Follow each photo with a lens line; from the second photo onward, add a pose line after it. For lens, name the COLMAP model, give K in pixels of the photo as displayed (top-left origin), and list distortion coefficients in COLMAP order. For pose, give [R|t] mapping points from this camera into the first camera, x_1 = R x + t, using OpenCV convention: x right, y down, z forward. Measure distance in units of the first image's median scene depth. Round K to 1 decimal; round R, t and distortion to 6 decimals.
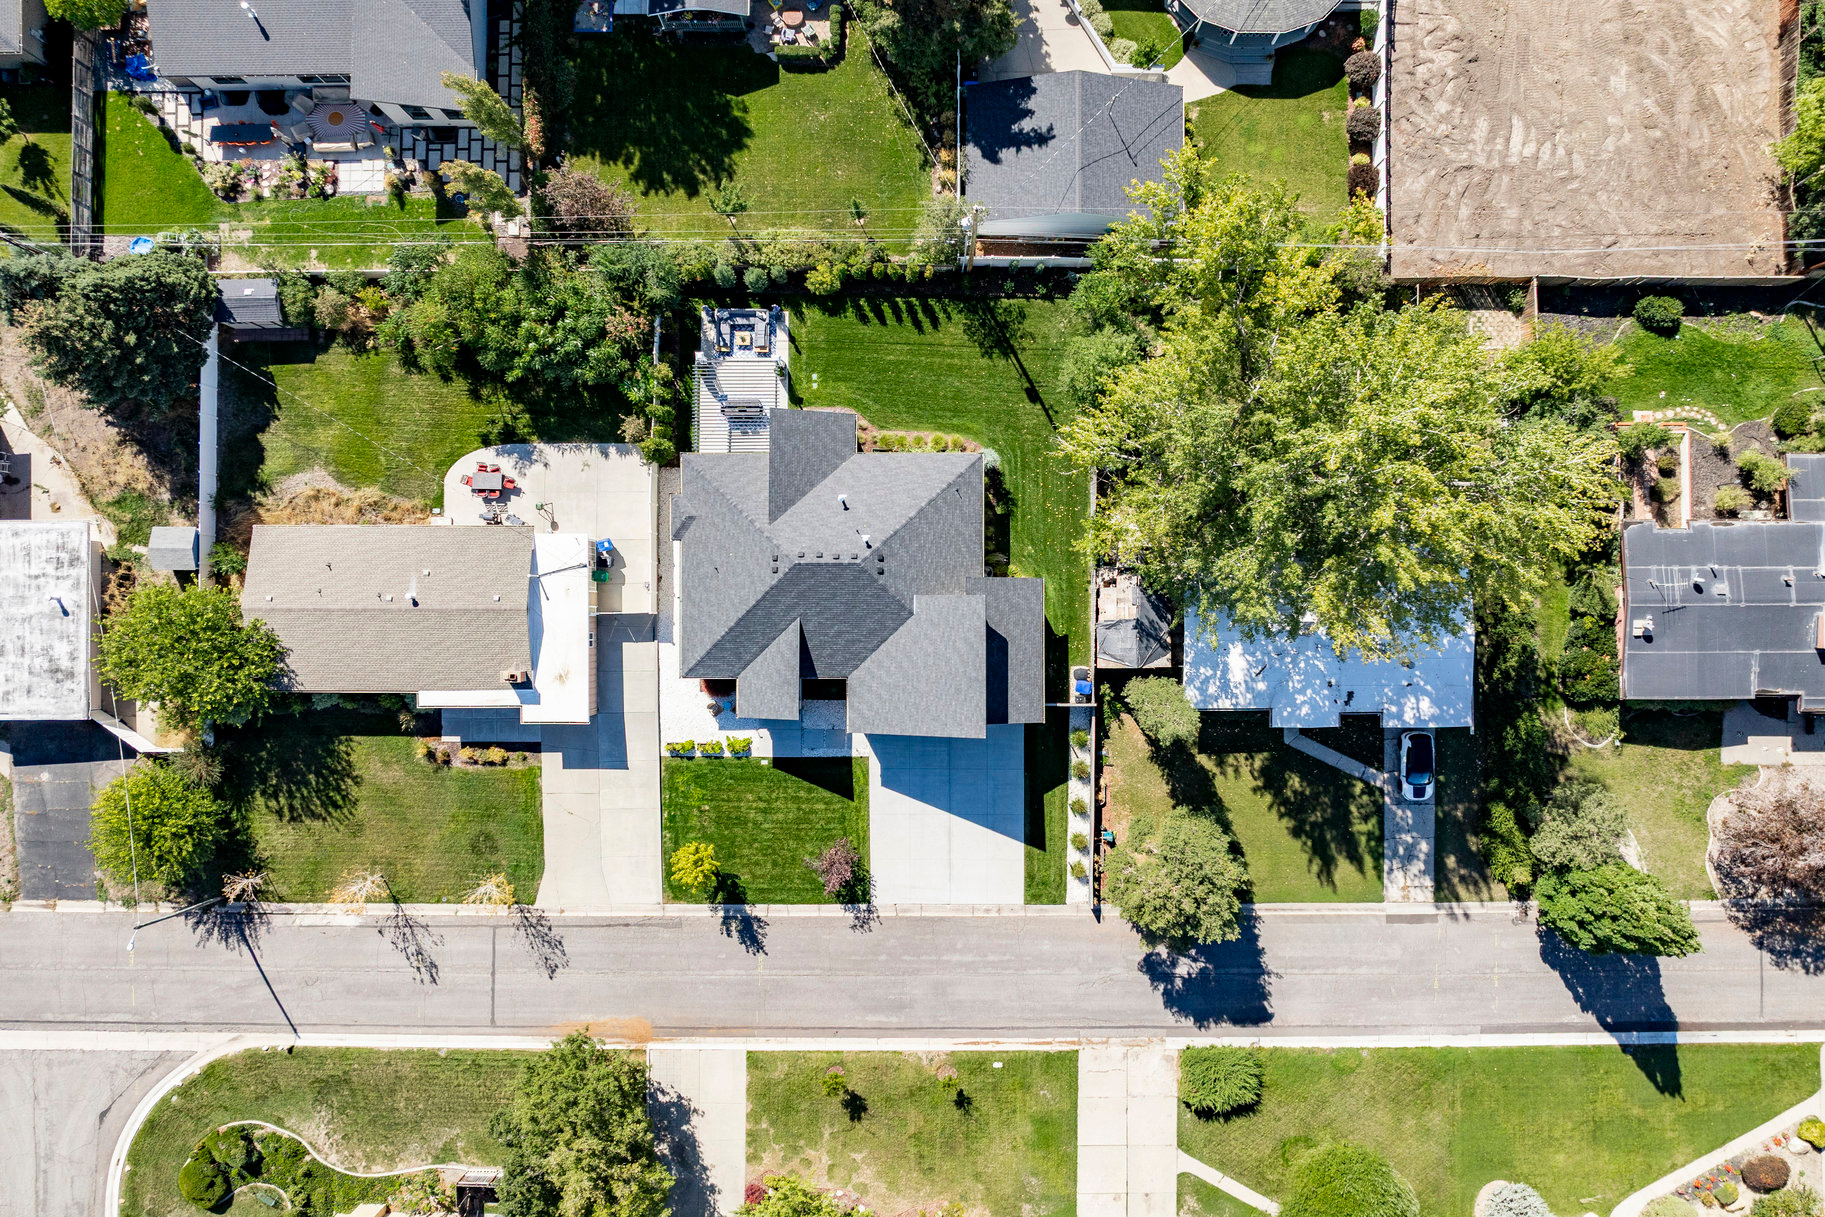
lens RADIAL K [[1358.4, 0, 912.5], [0, 1358.4, 608.5], [0, 0, 1]] dist [-0.029823, -0.004030]
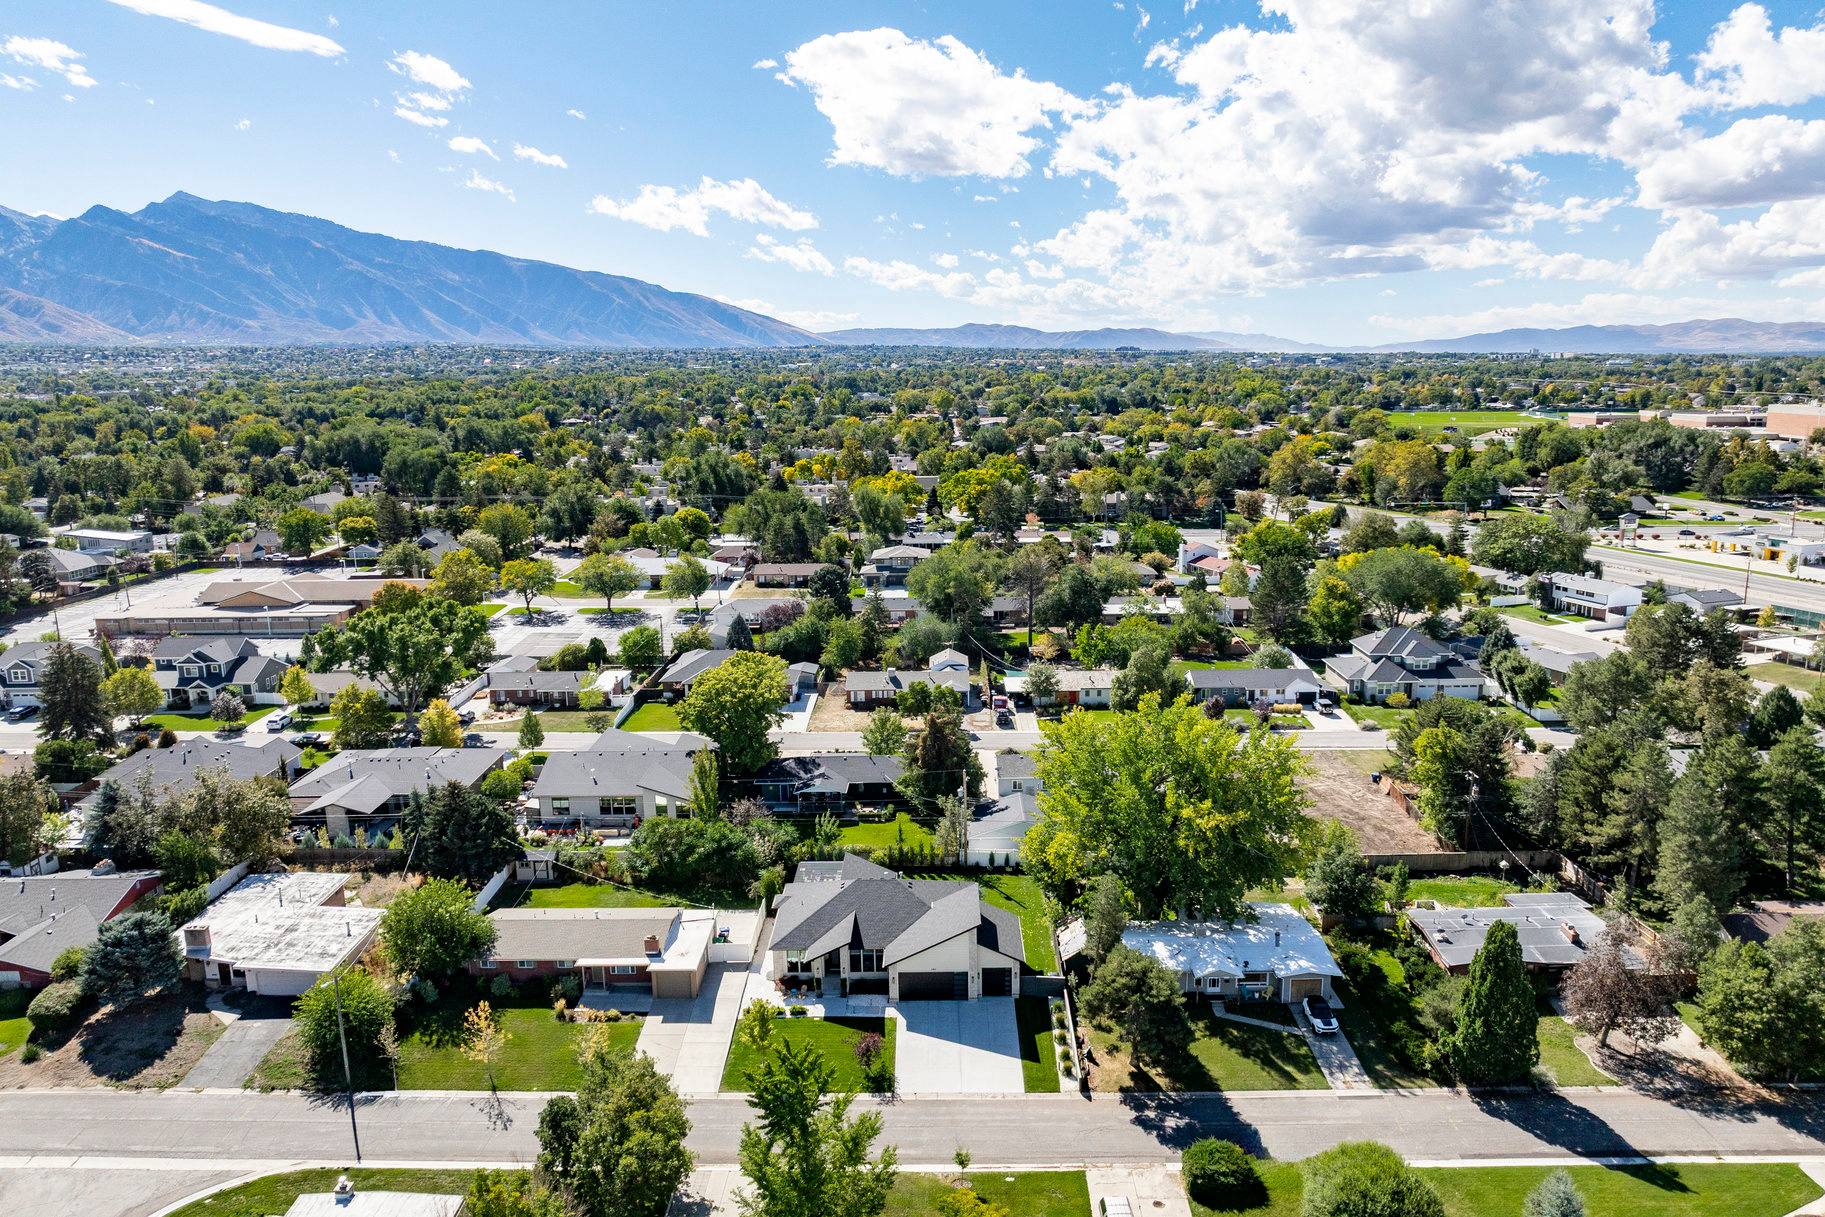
lens RADIAL K [[1358.4, 0, 912.5], [0, 1358.4, 608.5], [0, 0, 1]] dist [-0.029823, -0.004030]
pose [[0.999805, -0.005177, -0.019044, 0.008917], [-0.017895, 0.169065, -0.985442, 1.310396], [0.008321, 0.985591, 0.168940, 0.389779]]
